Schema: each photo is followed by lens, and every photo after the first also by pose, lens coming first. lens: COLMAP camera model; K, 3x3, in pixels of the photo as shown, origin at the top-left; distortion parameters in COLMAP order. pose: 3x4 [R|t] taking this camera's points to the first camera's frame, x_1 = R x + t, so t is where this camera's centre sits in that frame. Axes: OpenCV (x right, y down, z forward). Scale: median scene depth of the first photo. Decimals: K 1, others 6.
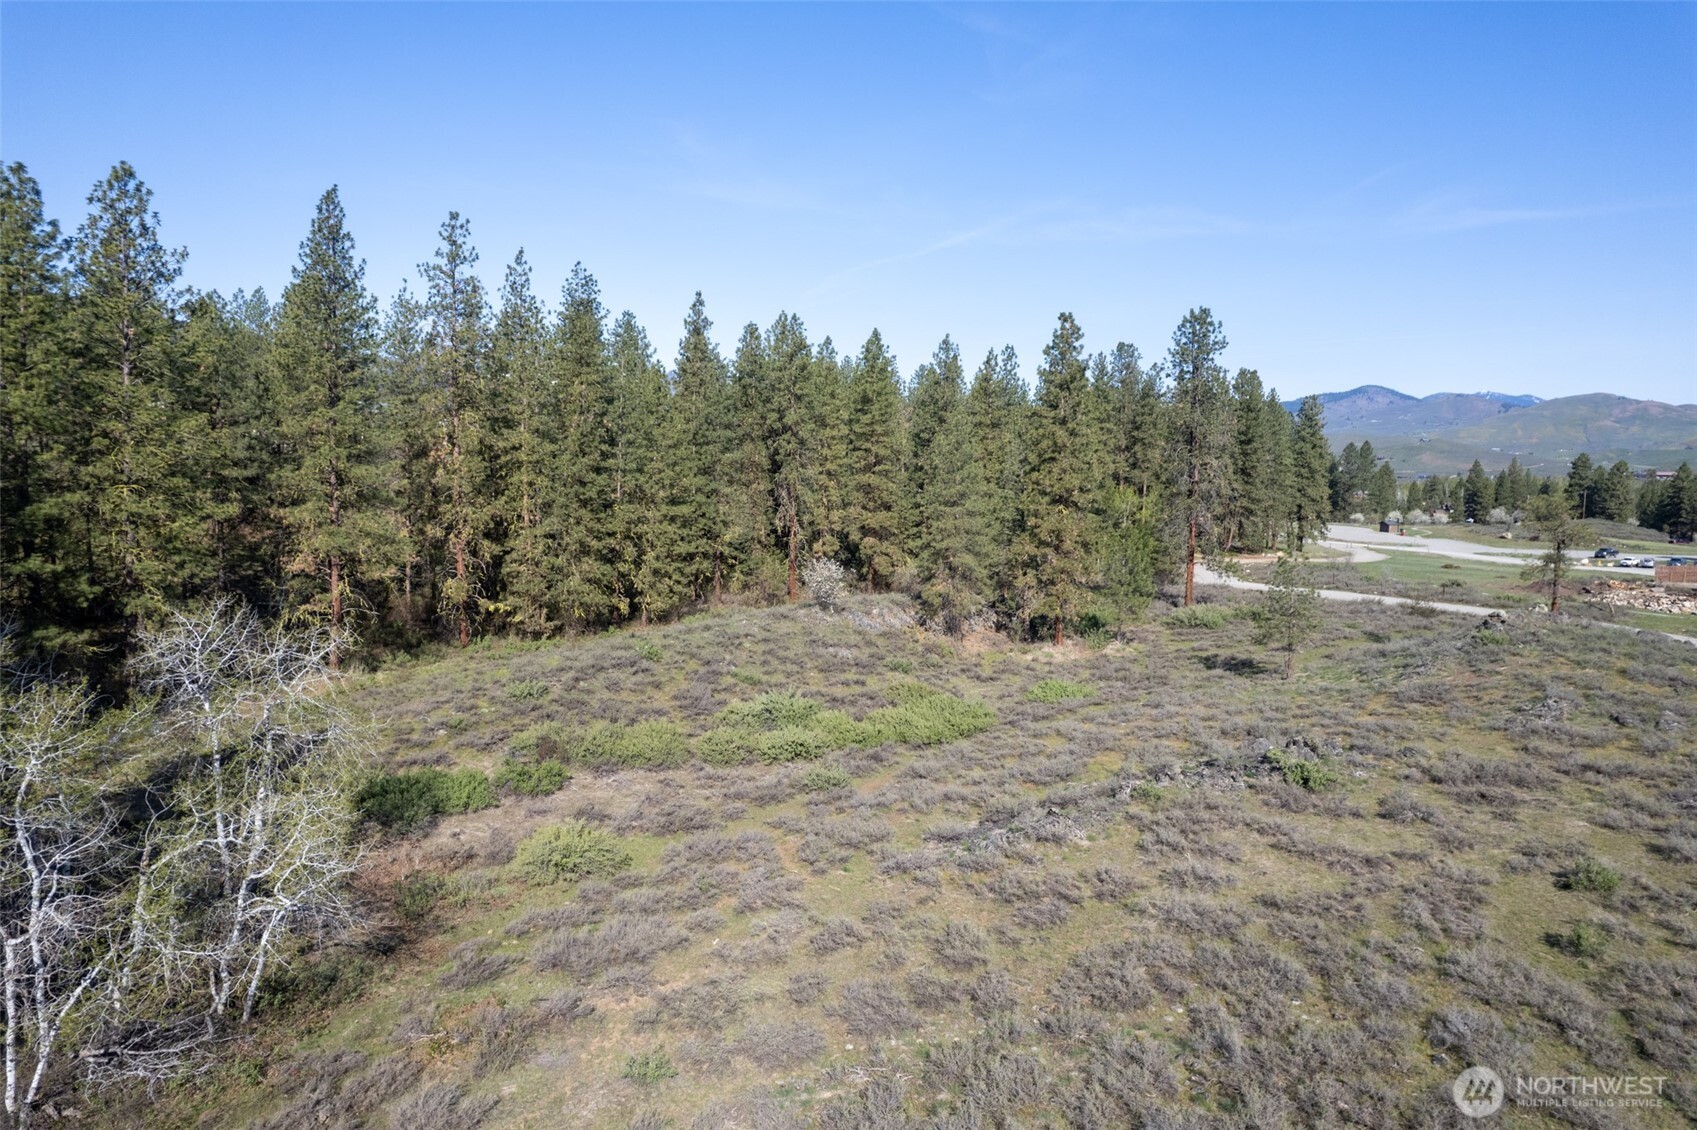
lens RADIAL K [[1079.4, 0, 846.6], [0, 1079.4, 562.5], [0, 0, 1]] dist [-0.099224, 0.088952]
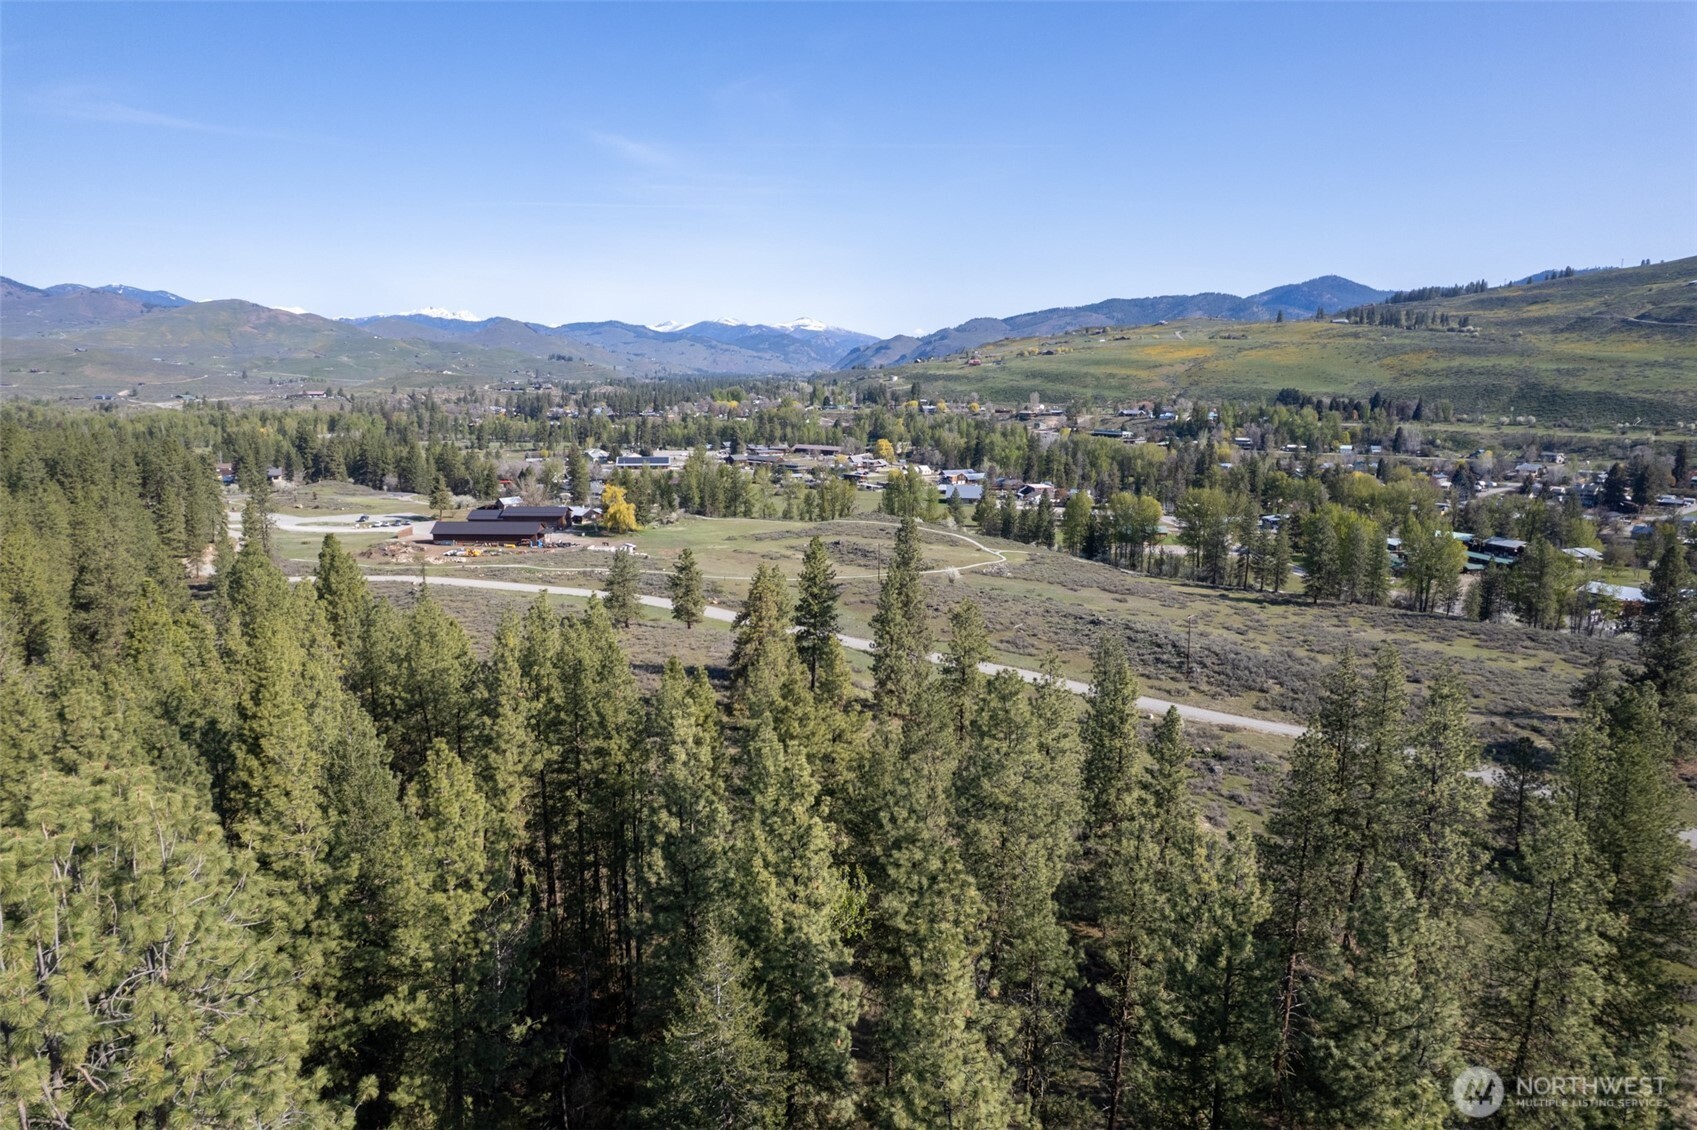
lens RADIAL K [[1073.4, 0, 844.9], [0, 1073.4, 567.2], [0, 0, 1]] dist [-0.080730, 0.068240]
pose [[0.421058, -0.170736, 0.890819, -0.335270], [0.077603, 0.985304, 0.152165, -0.078684], [-0.903708, 0.005059, 0.428120, -0.319005]]
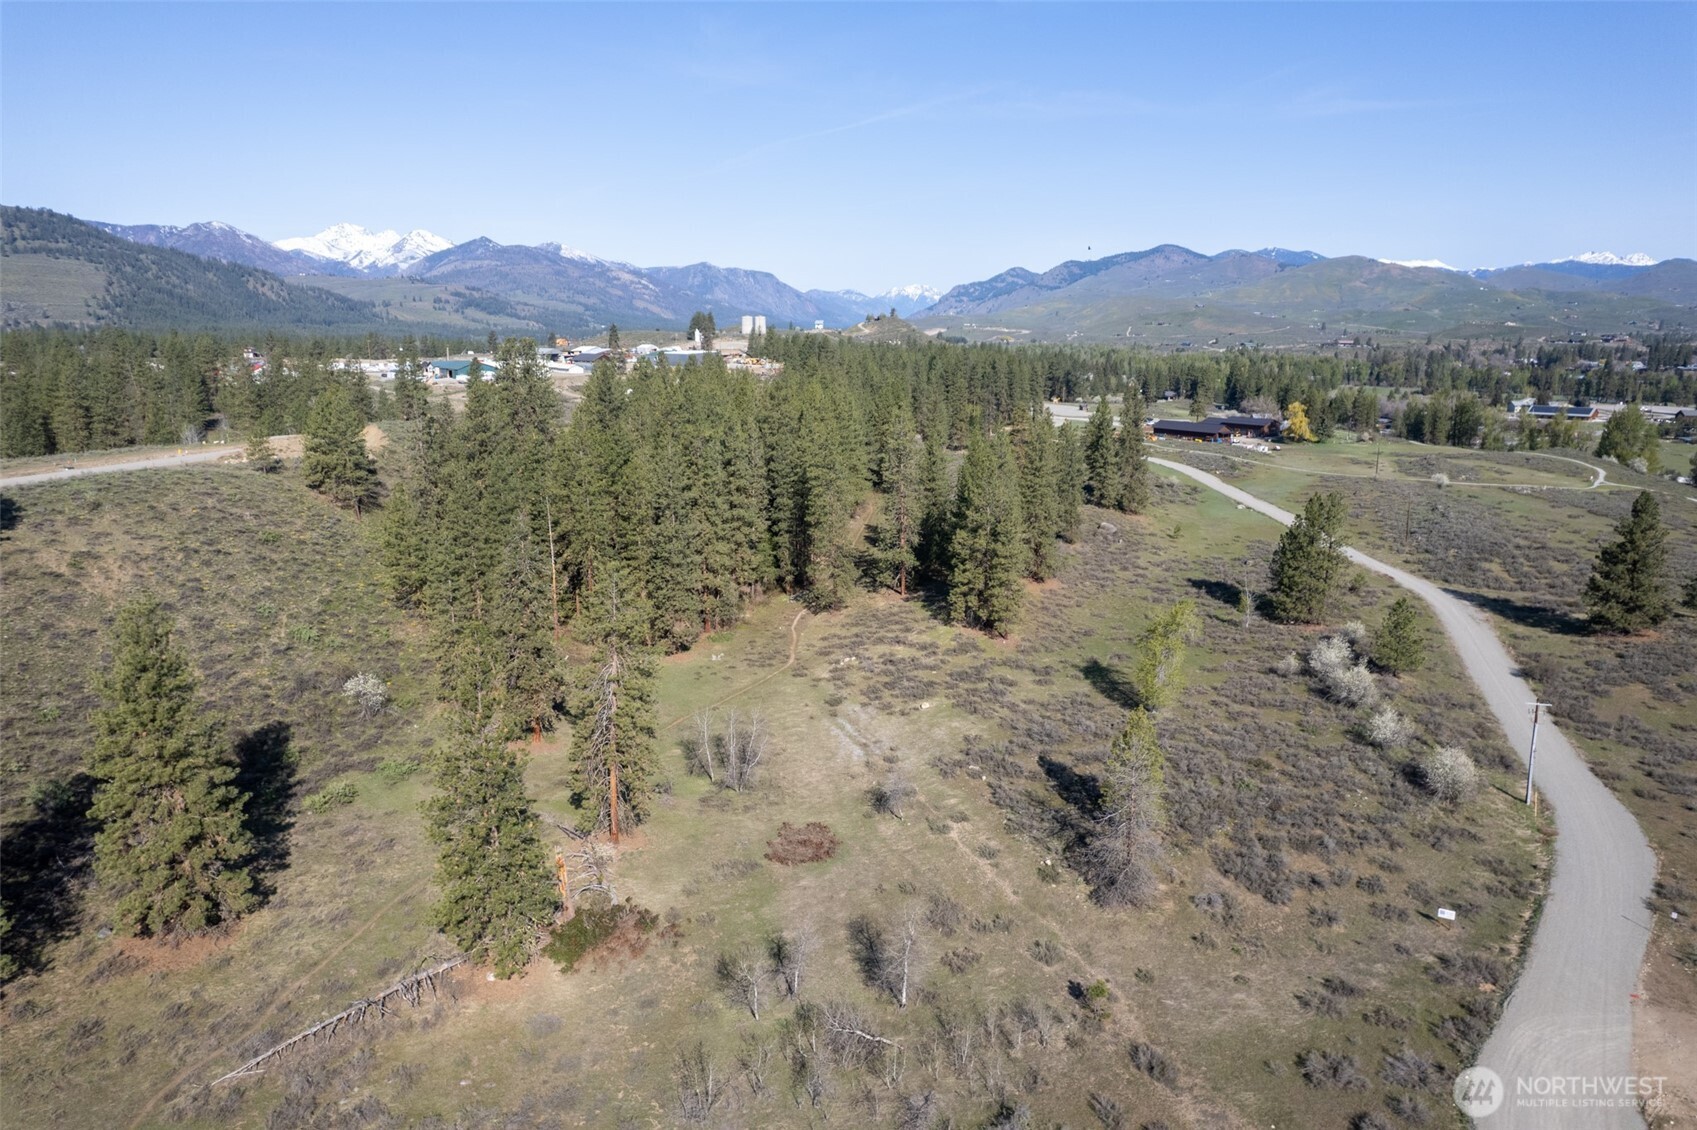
lens RADIAL K [[1073.4, 0, 844.9], [0, 1073.4, 567.2], [0, 0, 1]] dist [-0.080730, 0.068240]
pose [[0.986173, -0.055556, 0.156128, -0.238287], [0.034465, 0.990289, 0.134685, -0.016019], [-0.162094, -0.127441, 0.978511, -0.799960]]
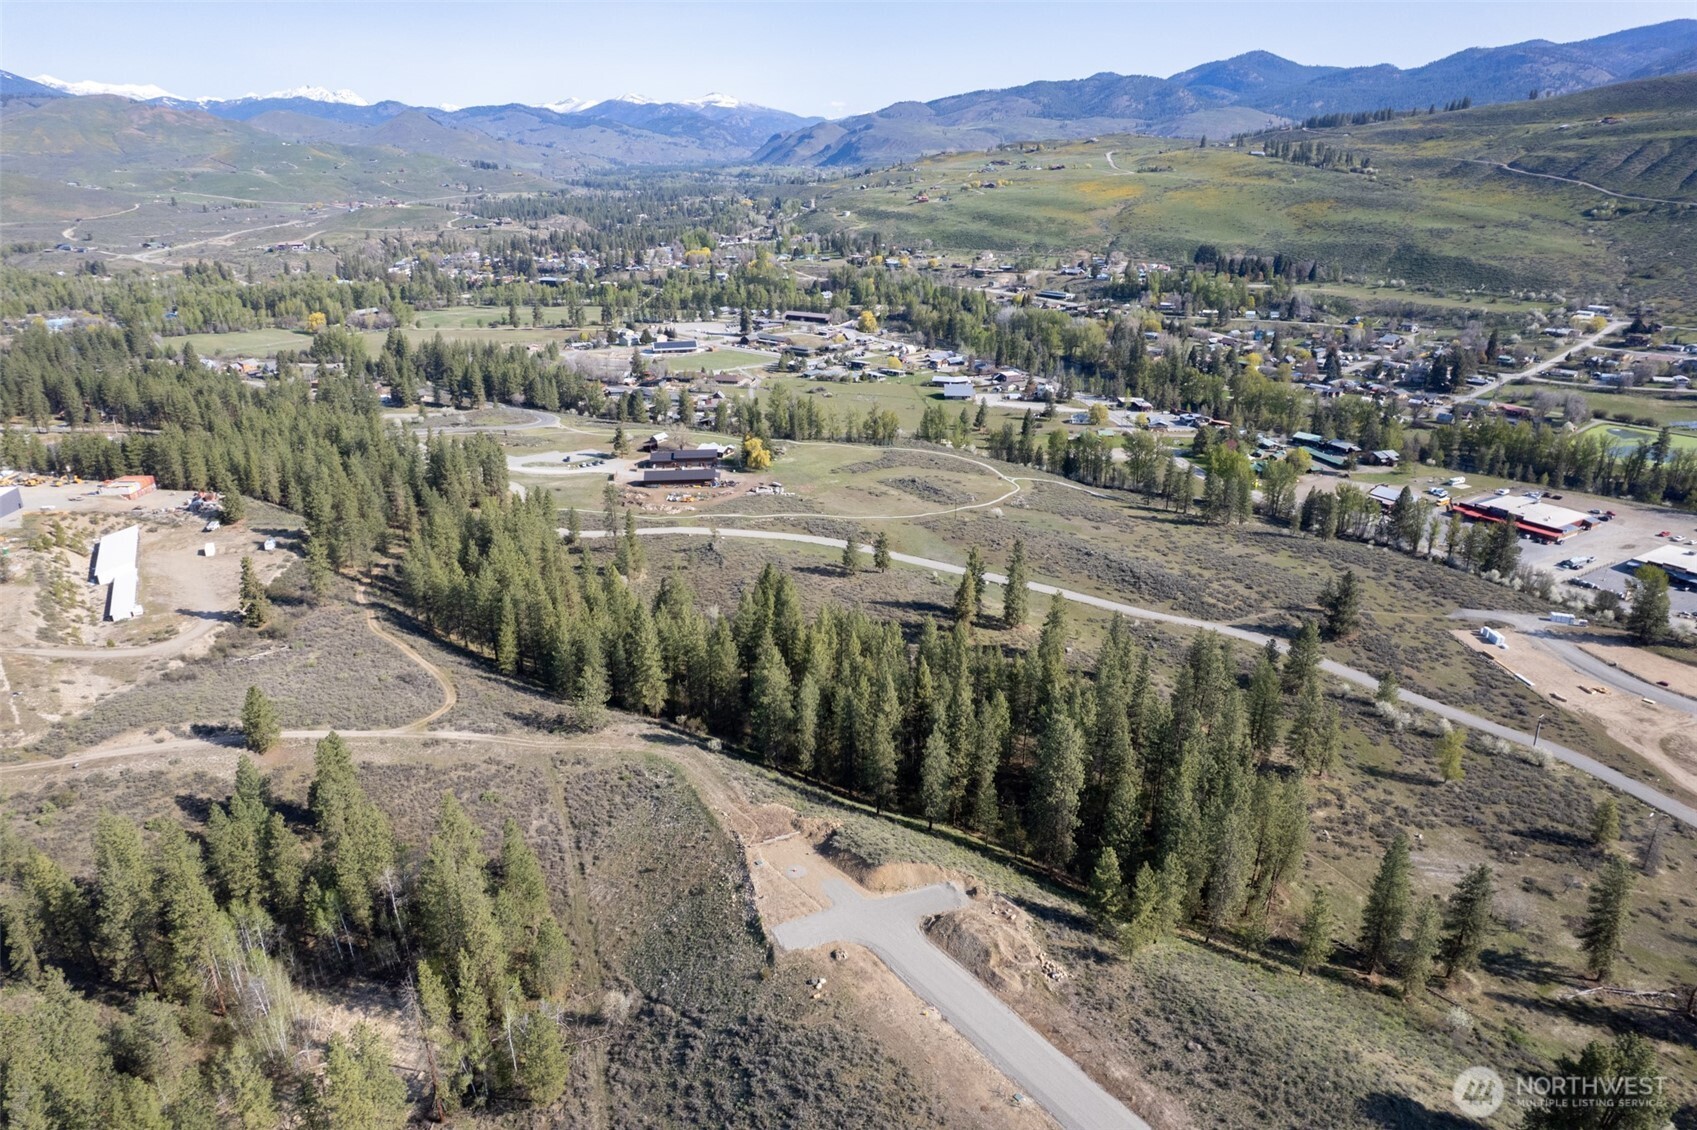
lens RADIAL K [[1073.4, 0, 844.9], [0, 1073.4, 567.2], [0, 0, 1]] dist [-0.080730, 0.068240]
pose [[0.348945, -0.357725, 0.866181, -0.802284], [0.091014, 0.932845, 0.348592, -0.342300], [-0.932713, -0.042805, 0.358070, -0.351952]]
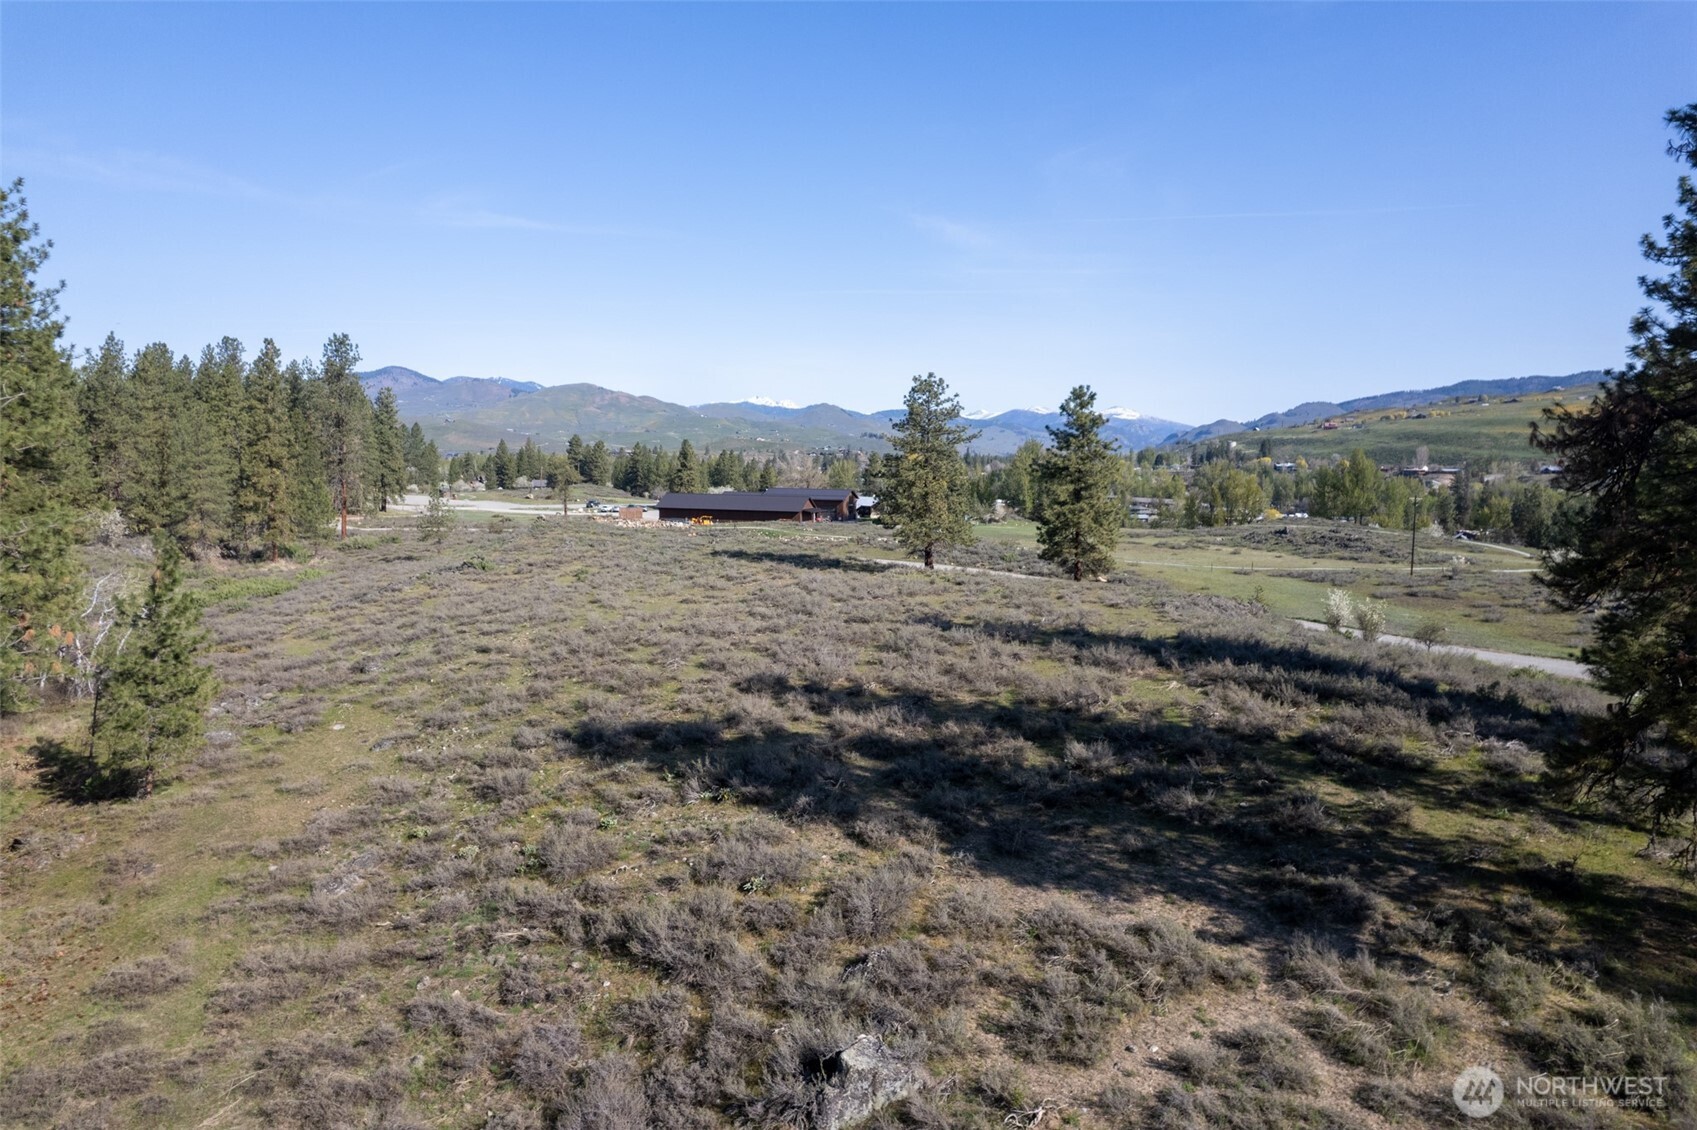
lens RADIAL K [[1079.4, 0, 846.6], [0, 1079.4, 562.5], [0, 0, 1]] dist [-0.099224, 0.088952]
pose [[0.656494, -0.073445, 0.750747, -0.084583], [0.058808, 0.997203, 0.046131, 0.012348], [-0.752036, 0.013865, 0.658977, -0.122604]]
